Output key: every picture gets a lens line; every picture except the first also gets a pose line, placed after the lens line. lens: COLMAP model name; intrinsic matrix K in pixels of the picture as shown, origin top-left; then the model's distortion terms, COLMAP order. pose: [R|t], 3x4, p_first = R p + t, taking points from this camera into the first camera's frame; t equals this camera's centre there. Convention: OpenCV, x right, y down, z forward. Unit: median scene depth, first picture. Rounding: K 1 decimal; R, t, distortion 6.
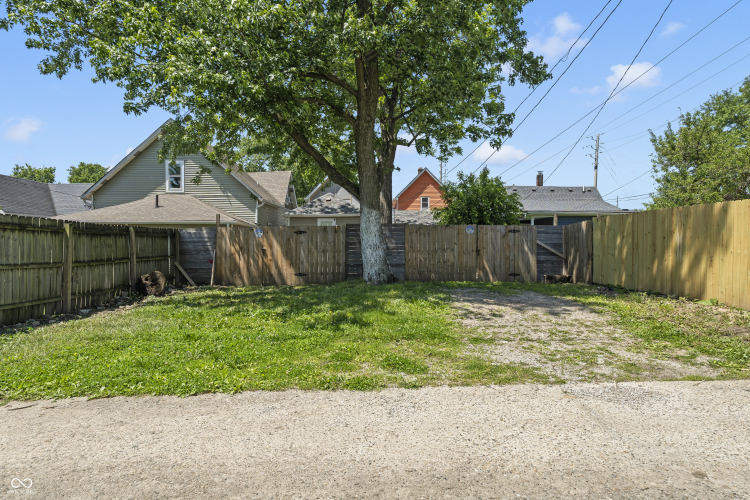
lens RADIAL K [[410.9, 0, 375.0], [0, 410.9, 250.0], [0, 0, 1]] dist [-0.000309, 0.000533]
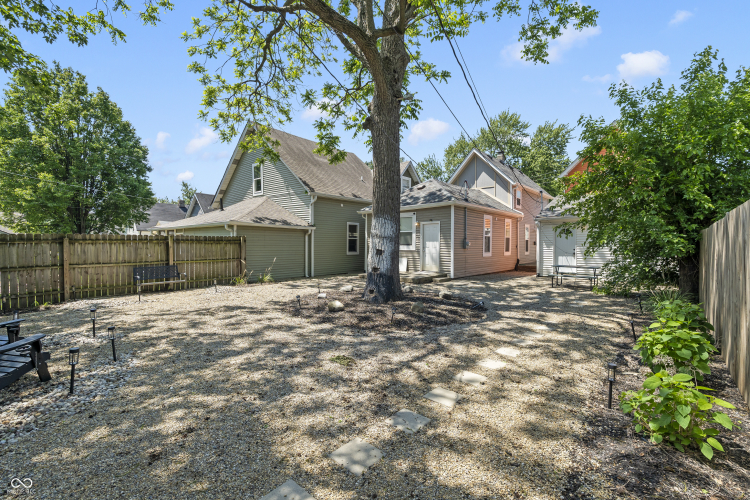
lens RADIAL K [[327.5, 0, 375.0], [0, 327.5, 250.0], [0, 0, 1]] dist [-0.002722, -0.000117]
pose [[0.766237, 0.011785, -0.642450, 0.233423], [-0.007242, 0.999927, 0.009705, -0.018321], [0.642518, -0.002784, 0.766266, 0.577359]]
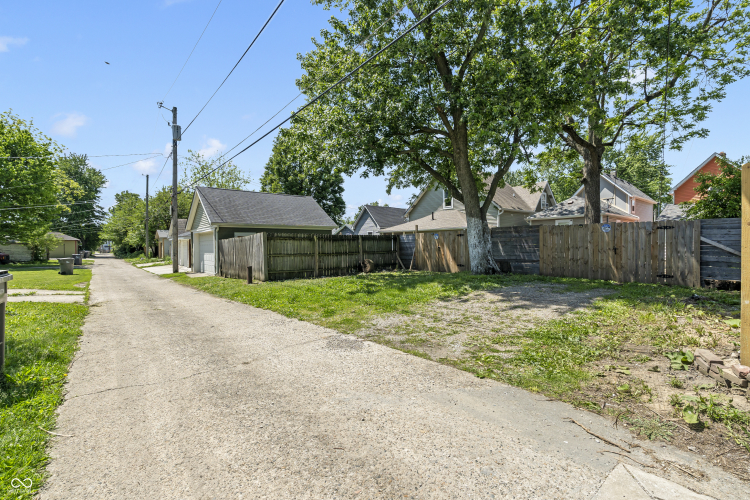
lens RADIAL K [[330.4, 0, 387.5], [0, 330.4, 246.9], [0, 0, 1]] dist [-0.000668, -0.000007]
pose [[0.666682, 0.000621, -0.745342, 0.260466], [-0.001301, 0.999999, -0.000332, -0.001572], [0.745341, 0.001191, 0.666682, 0.036054]]
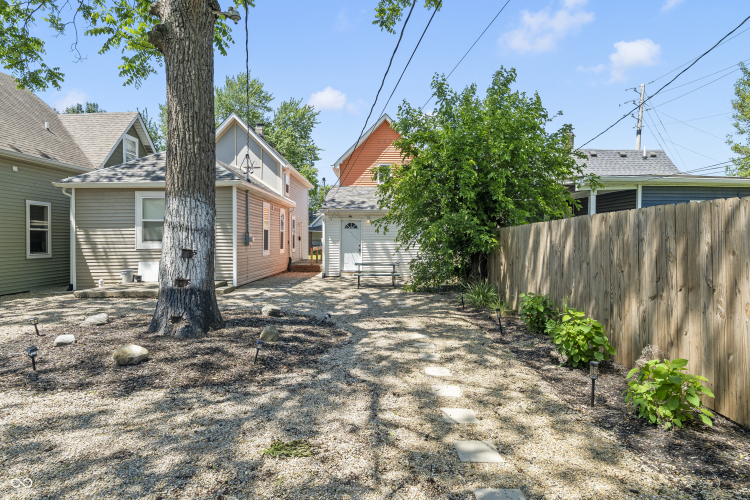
lens RADIAL K [[410.9, 0, 375.0], [0, 410.9, 250.0], [0, 0, 1]] dist [-0.000309, 0.000533]
pose [[0.999681, 0.000730, 0.025249, 0.133732], [-0.001115, 0.999883, 0.015228, -0.019182], [-0.025235, -0.015251, 0.999565, 0.576997]]
